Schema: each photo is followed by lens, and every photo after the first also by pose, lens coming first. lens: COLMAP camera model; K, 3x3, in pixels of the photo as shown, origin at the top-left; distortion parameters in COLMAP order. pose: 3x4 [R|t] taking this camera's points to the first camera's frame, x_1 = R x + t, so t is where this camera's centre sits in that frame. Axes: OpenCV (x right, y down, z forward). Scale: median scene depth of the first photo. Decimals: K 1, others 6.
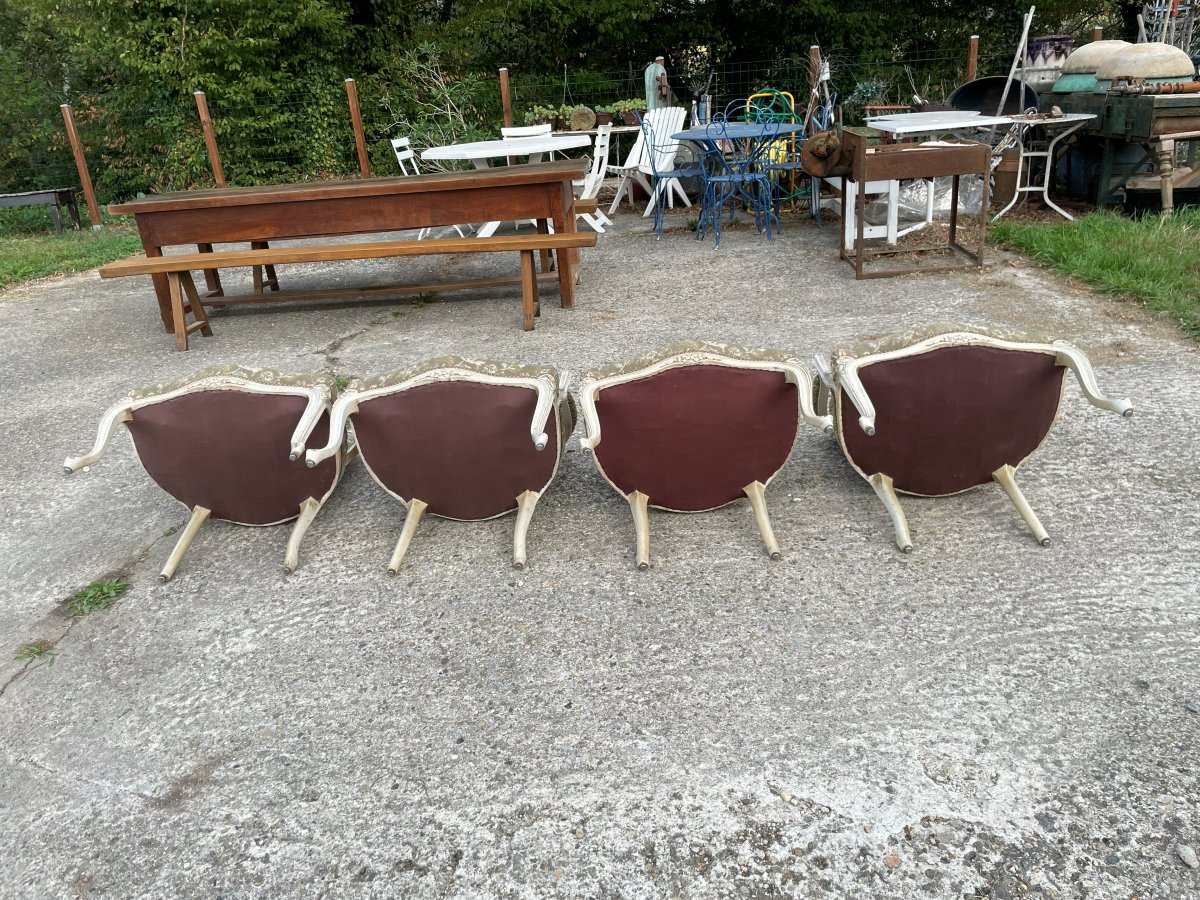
lens RADIAL K [[913.0, 0, 597.0], [0, 913.0, 432.9], [0, 0, 1]] dist [0.086720, -0.118478]
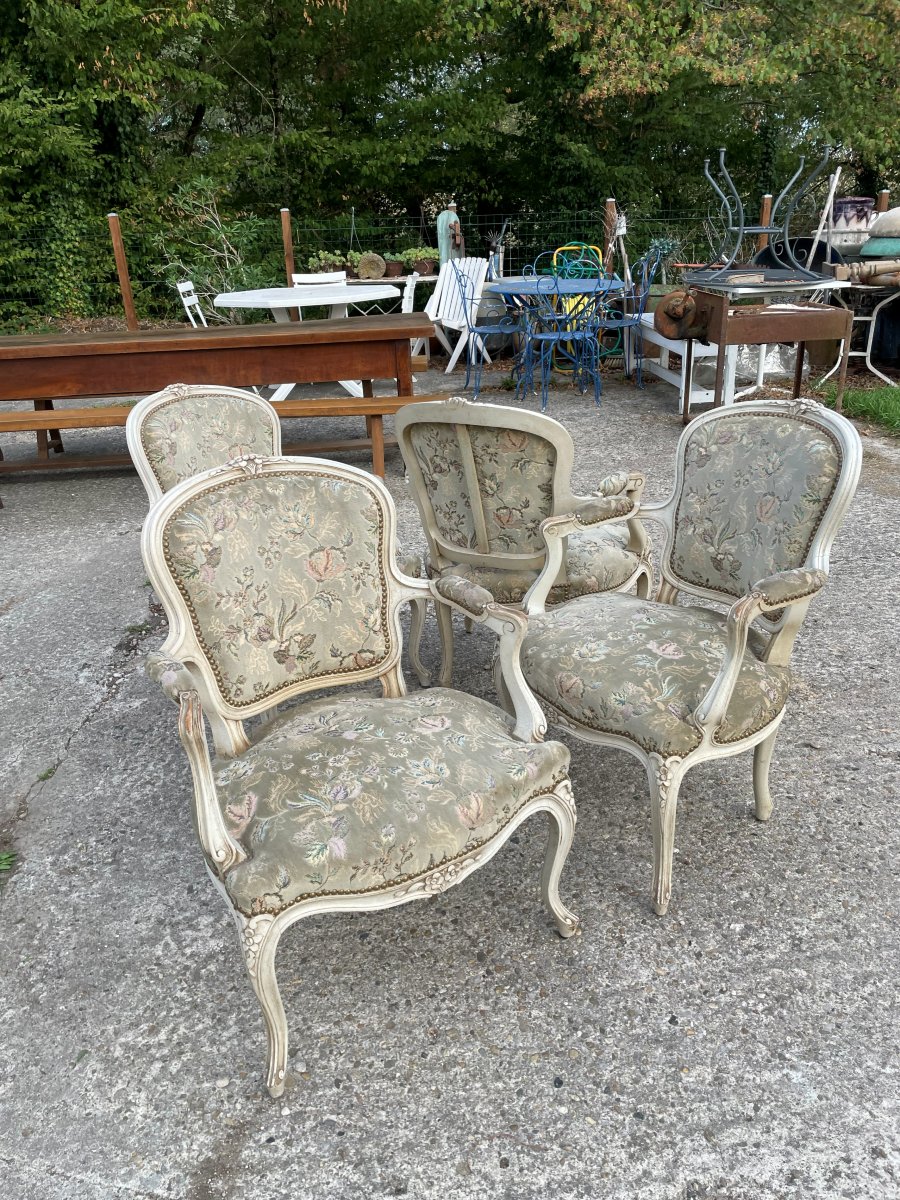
lens RADIAL K [[911.2, 0, 442.0], [0, 911.2, 603.8], [0, 0, 1]] dist [0.080662, -0.110741]
pose [[0.991841, -0.014904, 0.126608, -0.110451], [0.011905, 0.999631, 0.024411, -0.029242], [-0.126925, -0.022705, 0.991652, 0.081687]]
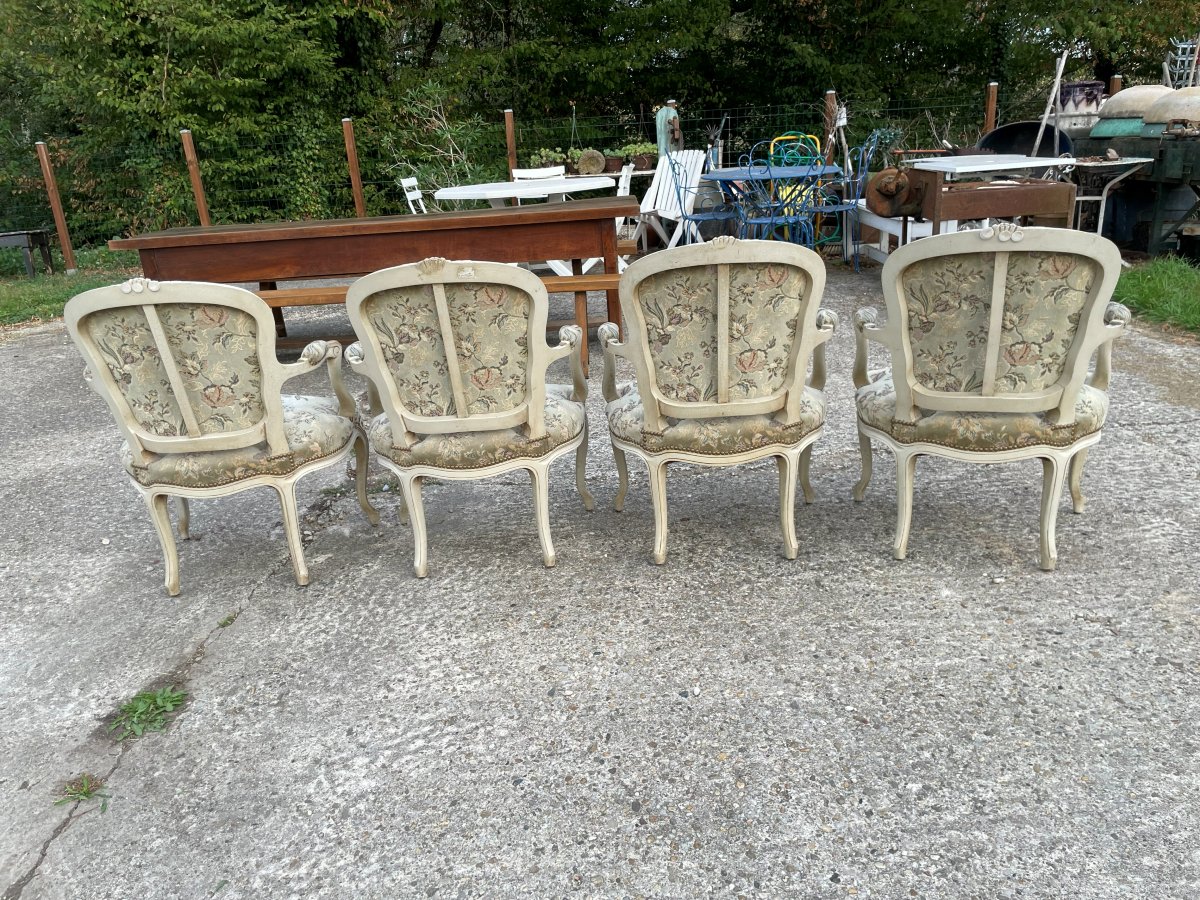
lens RADIAL K [[912.7, 0, 589.4], [0, 912.7, 448.6], [0, 0, 1]] dist [0.087698, -0.120024]
pose [[0.999300, -0.000211, 0.037400, -0.086853], [0.001706, 0.999200, -0.039954, -0.006347], [-0.037362, 0.039990, 0.998501, 0.085219]]
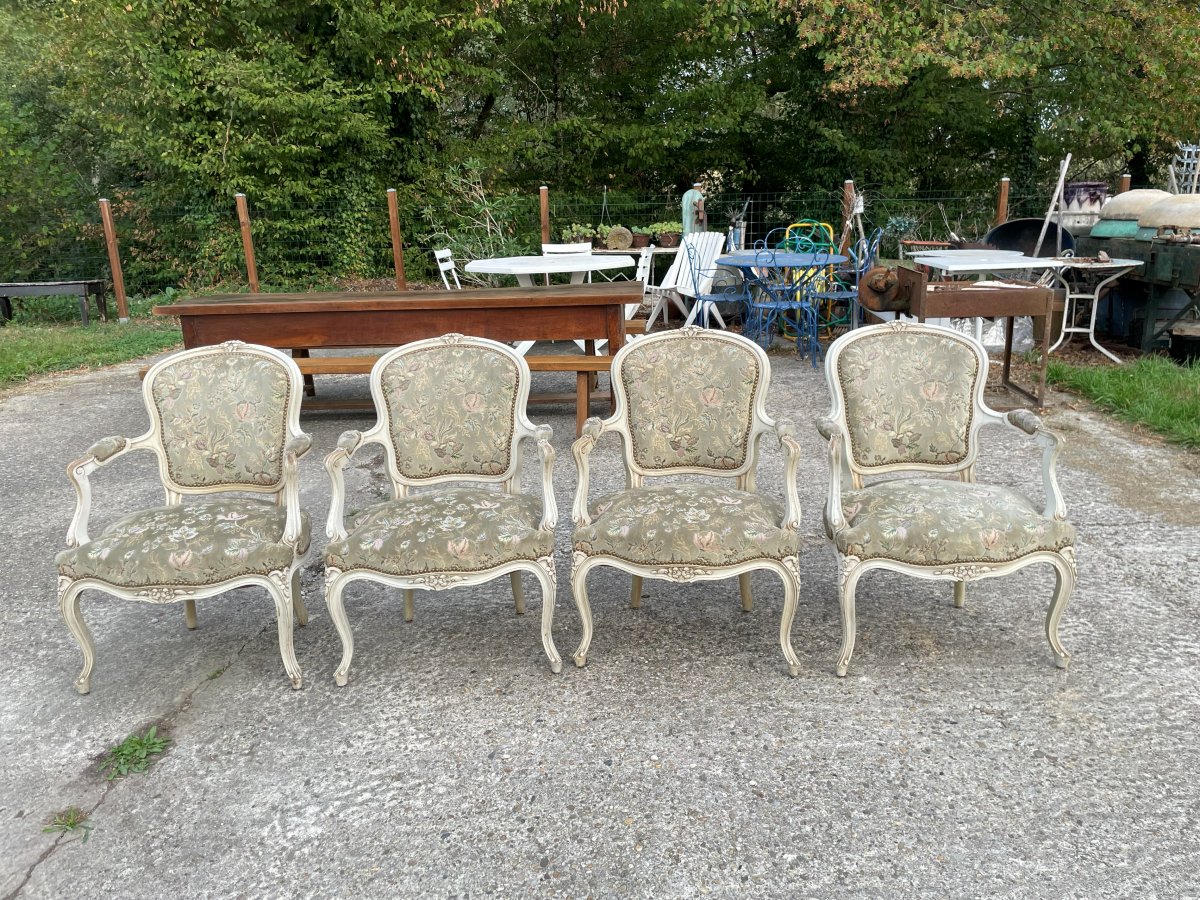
lens RADIAL K [[912.7, 0, 609.5], [0, 912.7, 431.9], [0, 0, 1]] dist [0.089197, -0.121450]
pose [[0.998894, 0.044915, 0.013878, -0.050308], [-0.043037, 0.992498, -0.114433, -0.020979], [-0.018914, 0.113710, 0.993334, 0.034043]]
